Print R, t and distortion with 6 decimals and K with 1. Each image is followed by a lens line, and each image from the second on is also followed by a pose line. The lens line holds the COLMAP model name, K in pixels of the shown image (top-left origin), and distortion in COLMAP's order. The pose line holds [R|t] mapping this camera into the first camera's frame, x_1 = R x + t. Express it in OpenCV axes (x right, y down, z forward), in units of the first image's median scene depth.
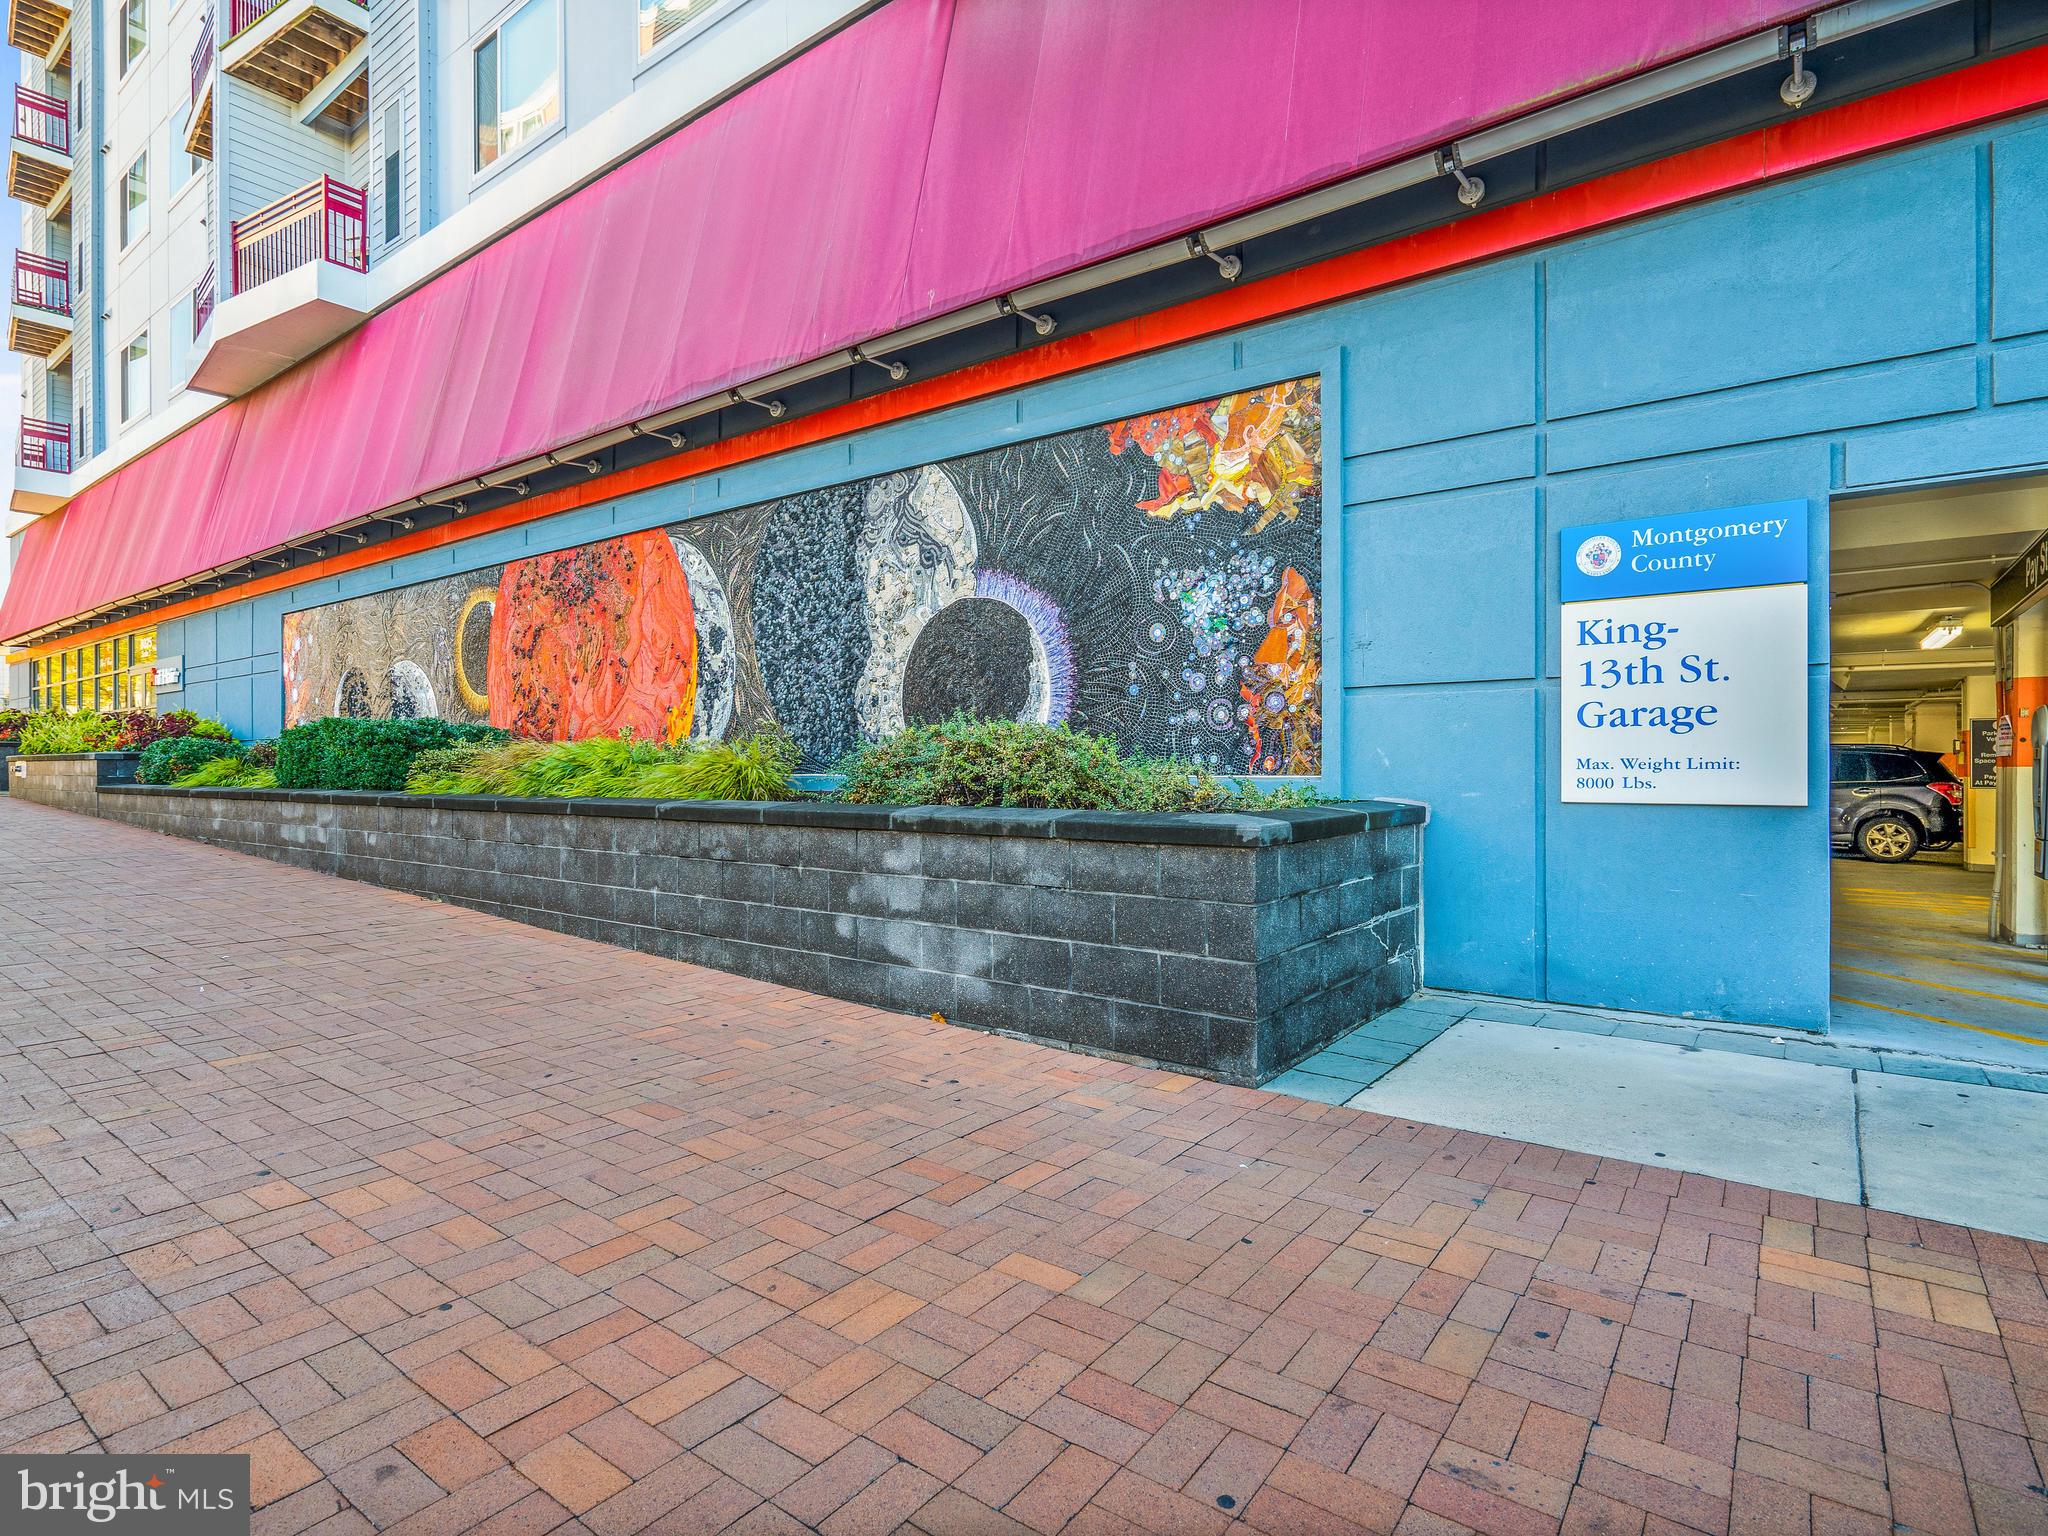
lens RADIAL K [[1030.1, 0, 1036.8], [0, 1030.1, 769.0], [0, 0, 1]] dist [-0.003580, -0.000849]
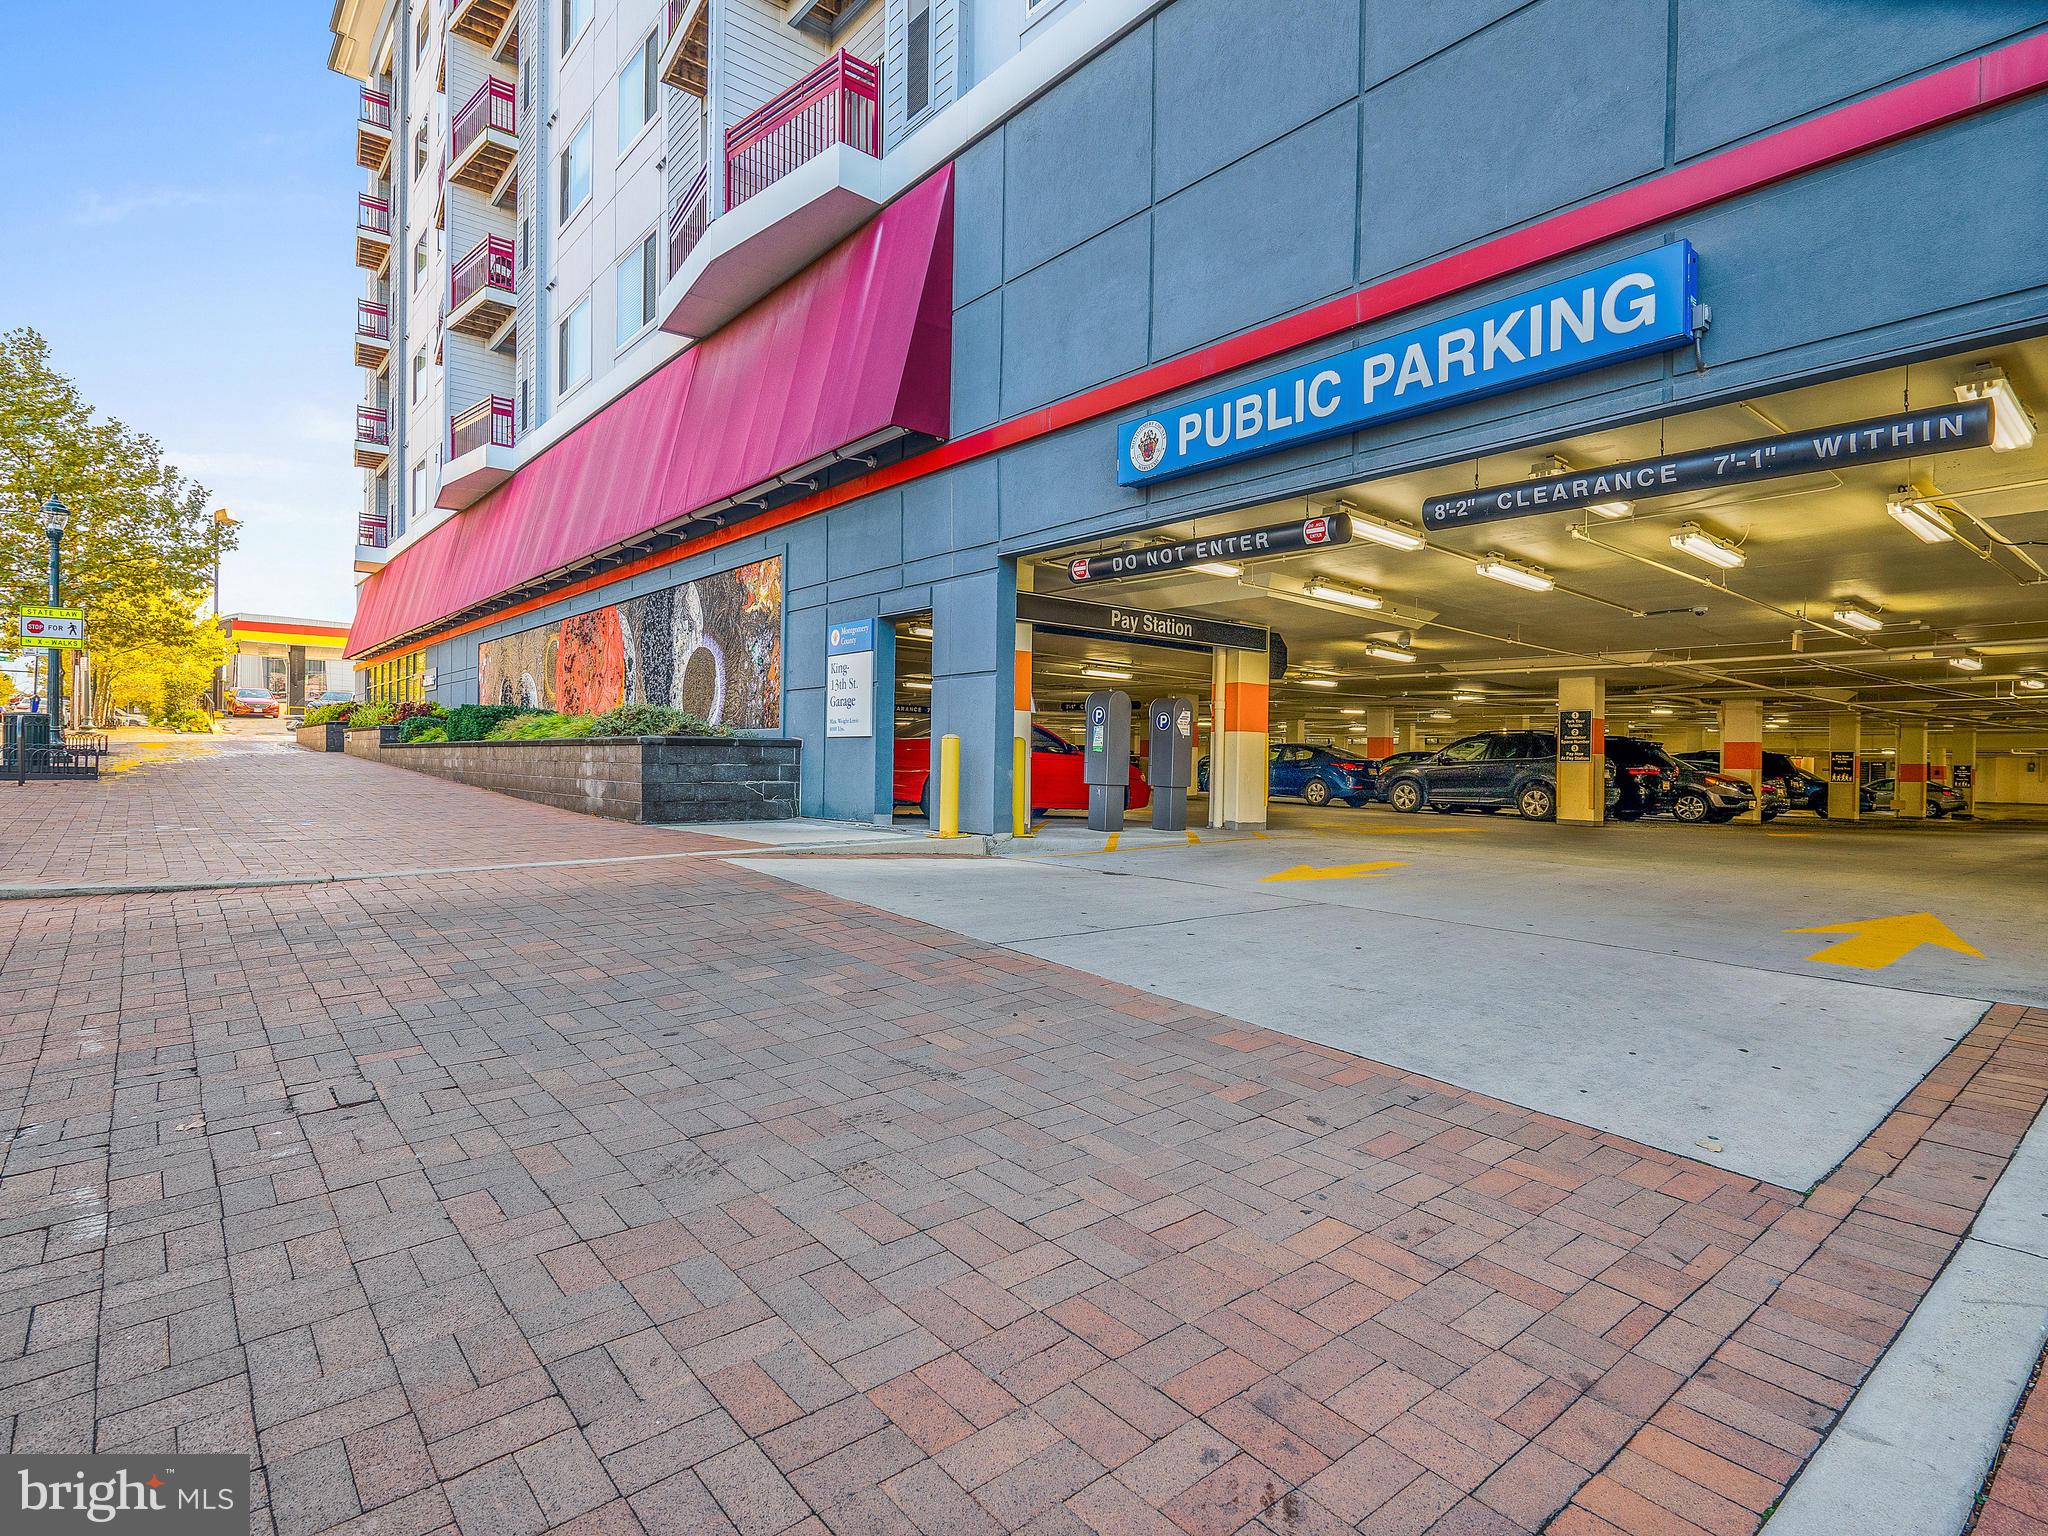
lens RADIAL K [[1030.1, 0, 1012.1], [0, 1030.1, 764.9], [0, 0, 1]] dist [-0.003580, -0.000849]
pose [[0.973093, 0.016227, -0.229842, 0.581084], [-0.016284, 0.999866, 0.001647, 0.033522], [0.229838, 0.002141, 0.973227, -0.498425]]
